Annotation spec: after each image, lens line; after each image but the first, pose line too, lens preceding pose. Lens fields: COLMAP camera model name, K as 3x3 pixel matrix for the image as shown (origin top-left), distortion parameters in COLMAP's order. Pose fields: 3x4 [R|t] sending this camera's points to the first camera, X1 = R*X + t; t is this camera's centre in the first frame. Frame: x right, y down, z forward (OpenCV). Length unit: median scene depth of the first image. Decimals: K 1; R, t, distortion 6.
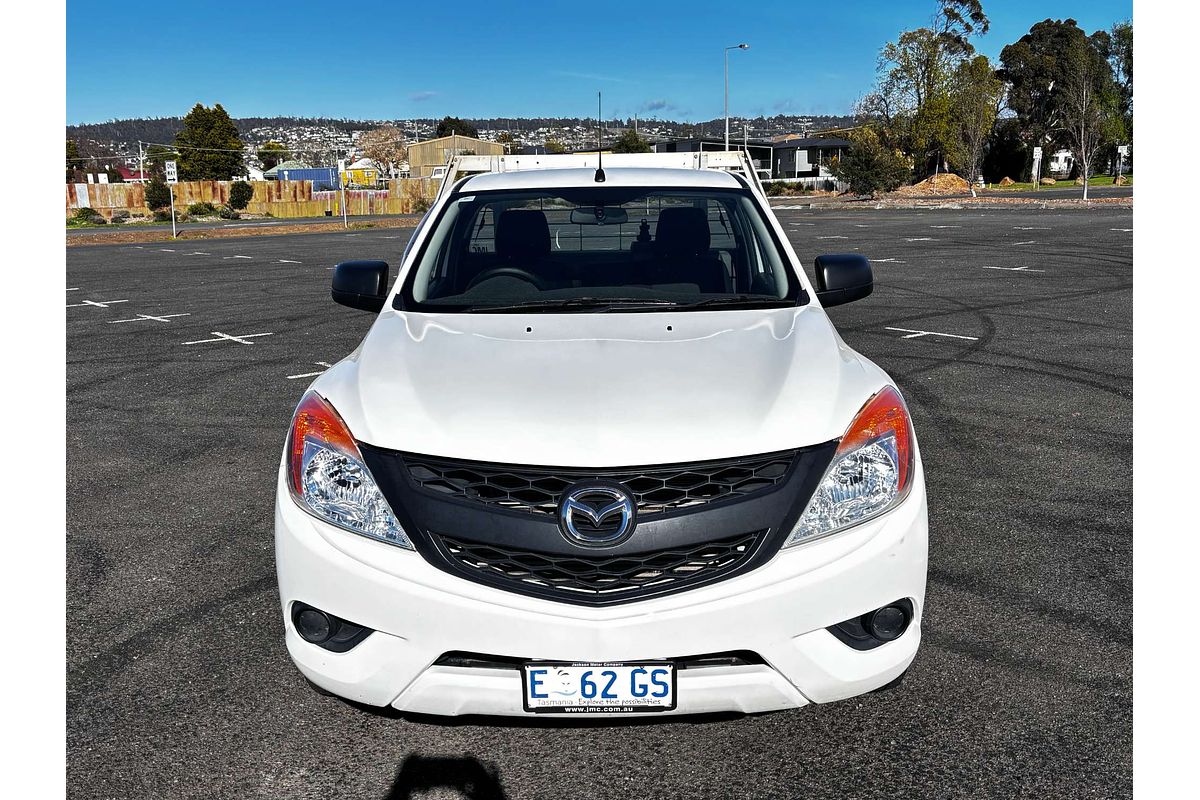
lens RADIAL K [[1023.6, 0, 587.7], [0, 1023.6, 400.0], [0, 0, 1]] dist [-0.001483, 0.032763]
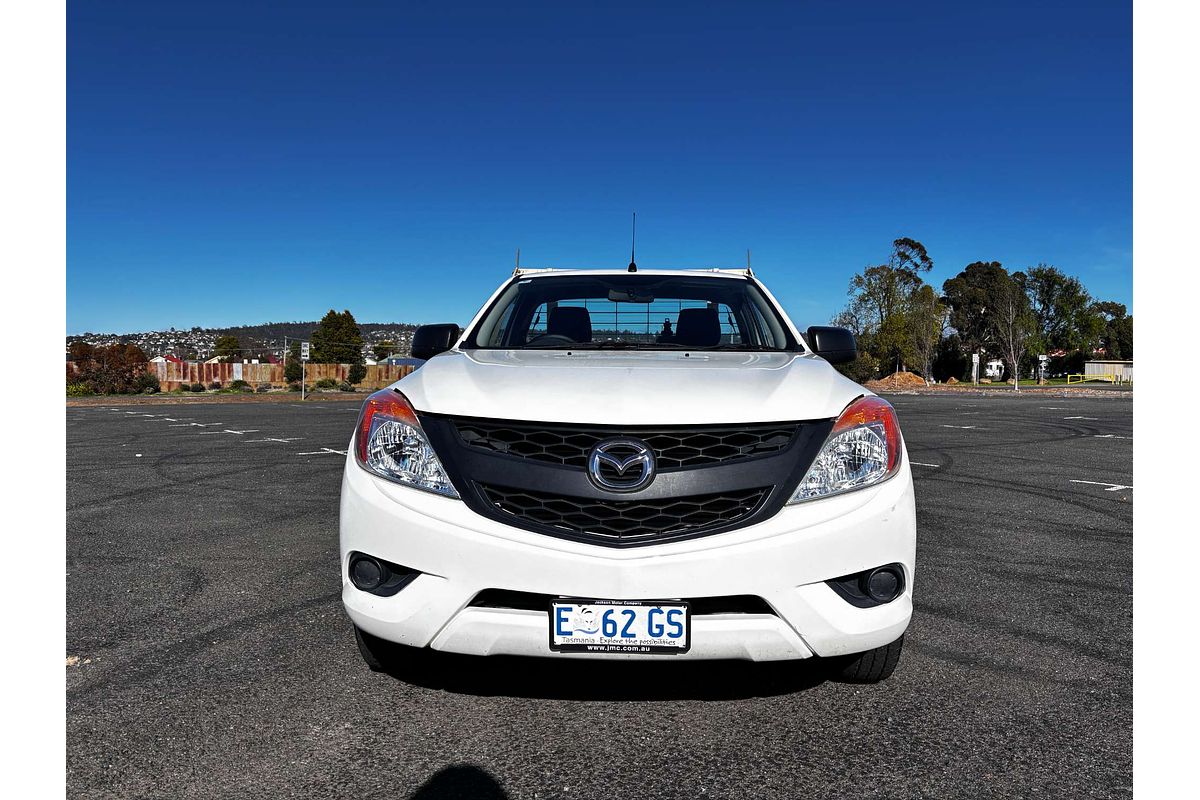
lens RADIAL K [[806.6, 0, 602.9], [0, 806.6, 397.3], [0, 0, 1]] dist [0.023354, -0.029341]
pose [[0.999320, 0.025593, -0.026534, 0.007248], [-0.030040, 0.982521, -0.183711, 0.138522], [0.021369, 0.184383, 0.982622, 0.074690]]
